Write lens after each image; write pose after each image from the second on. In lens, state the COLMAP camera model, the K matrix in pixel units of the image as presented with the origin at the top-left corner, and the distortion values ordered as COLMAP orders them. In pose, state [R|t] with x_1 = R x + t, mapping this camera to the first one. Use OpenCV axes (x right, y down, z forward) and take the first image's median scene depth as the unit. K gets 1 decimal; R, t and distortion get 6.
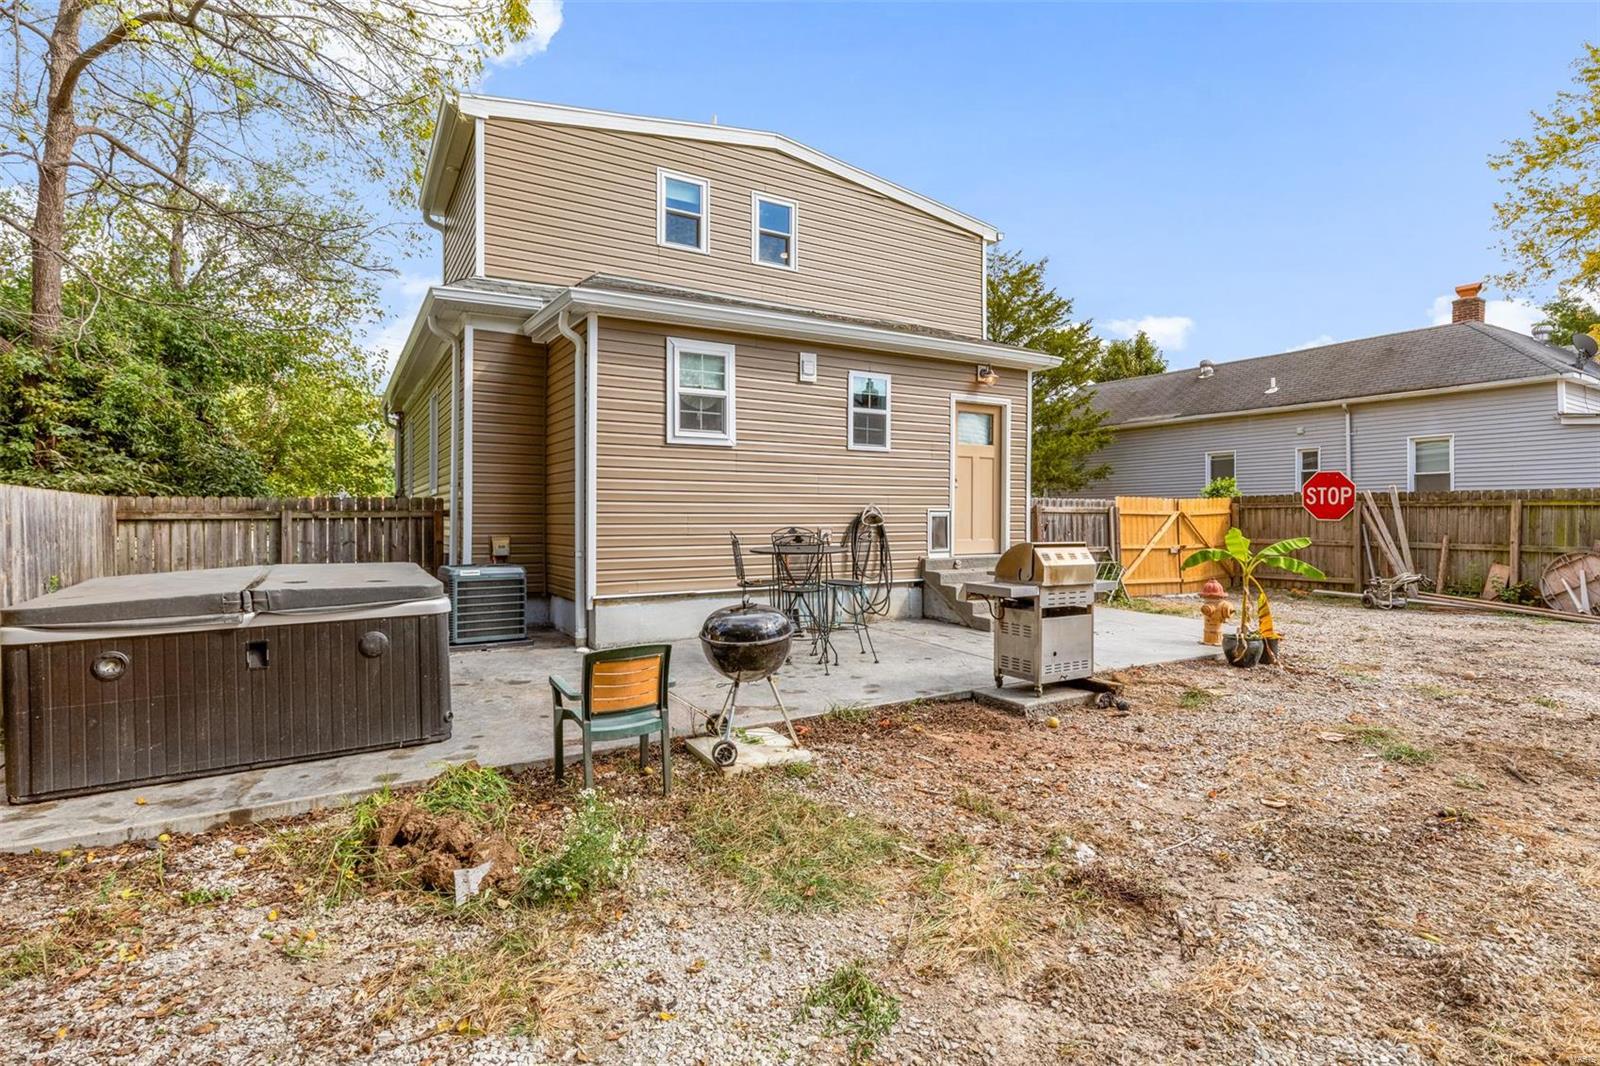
lens RADIAL K [[805.5, 0, 821.7], [0, 805.5, 519.8], [0, 0, 1]] dist [-0.003609, 0.001203]
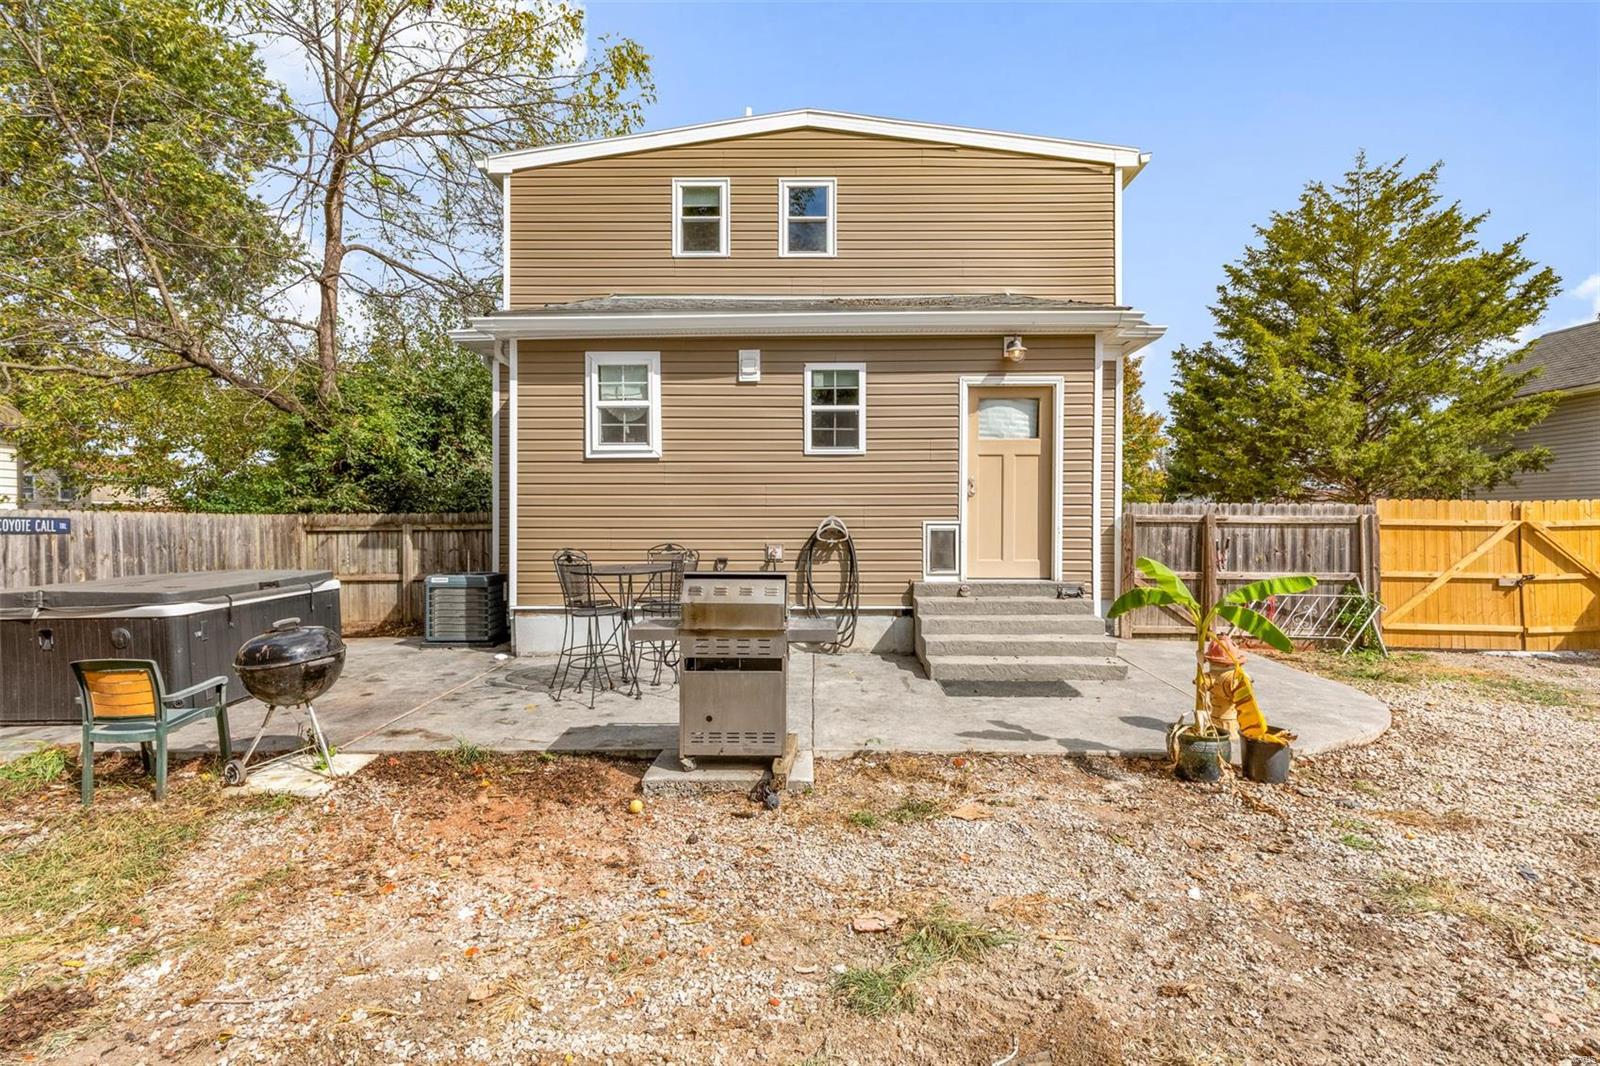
lens RADIAL K [[805.5, 0, 804.8], [0, 805.5, 532.2], [0, 0, 1]] dist [-0.003609, 0.001203]
pose [[0.840291, 0.006617, -0.542095, 0.493398], [-0.001451, 0.999949, 0.009958, -0.011241], [0.542133, -0.007581, 0.840258, 0.258255]]
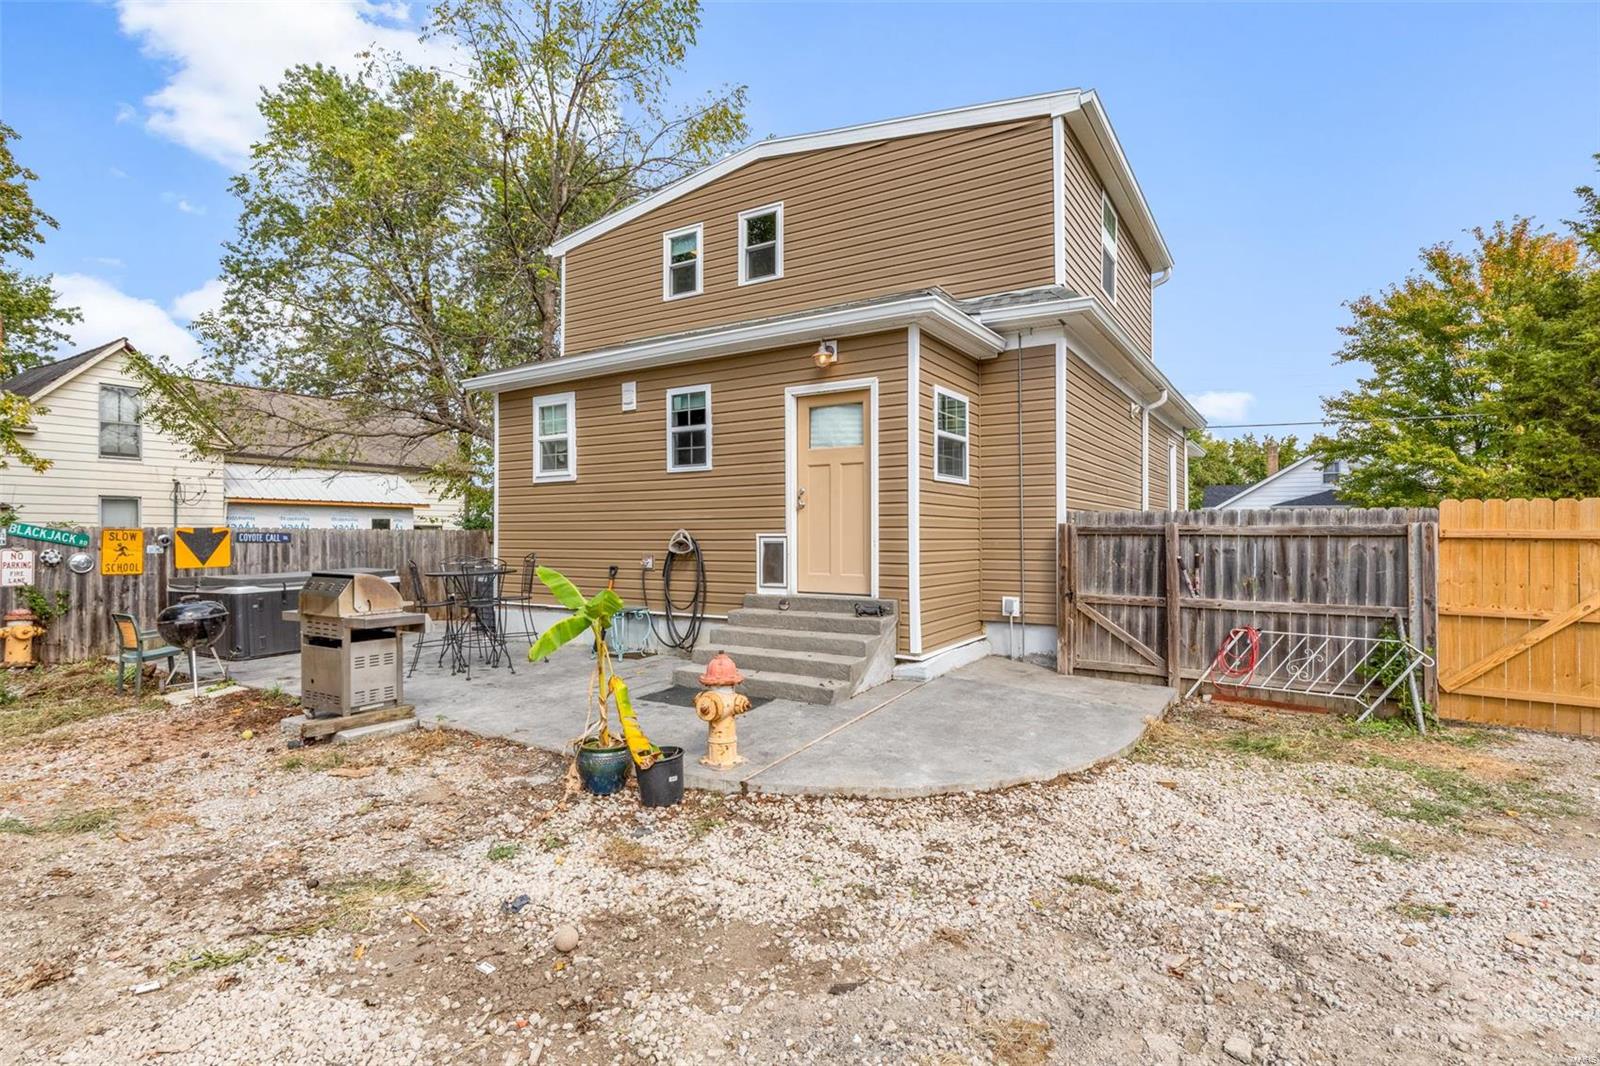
lens RADIAL K [[813.6, 0, 800.2], [0, 813.6, 535.8], [0, 0, 1]] dist [-0.003891, 0.000194]
pose [[0.426573, -0.000908, -0.904453, 0.945639], [-0.001142, 0.999998, -0.001542, -0.010924], [0.904453, 0.001691, 0.426571, 0.711444]]
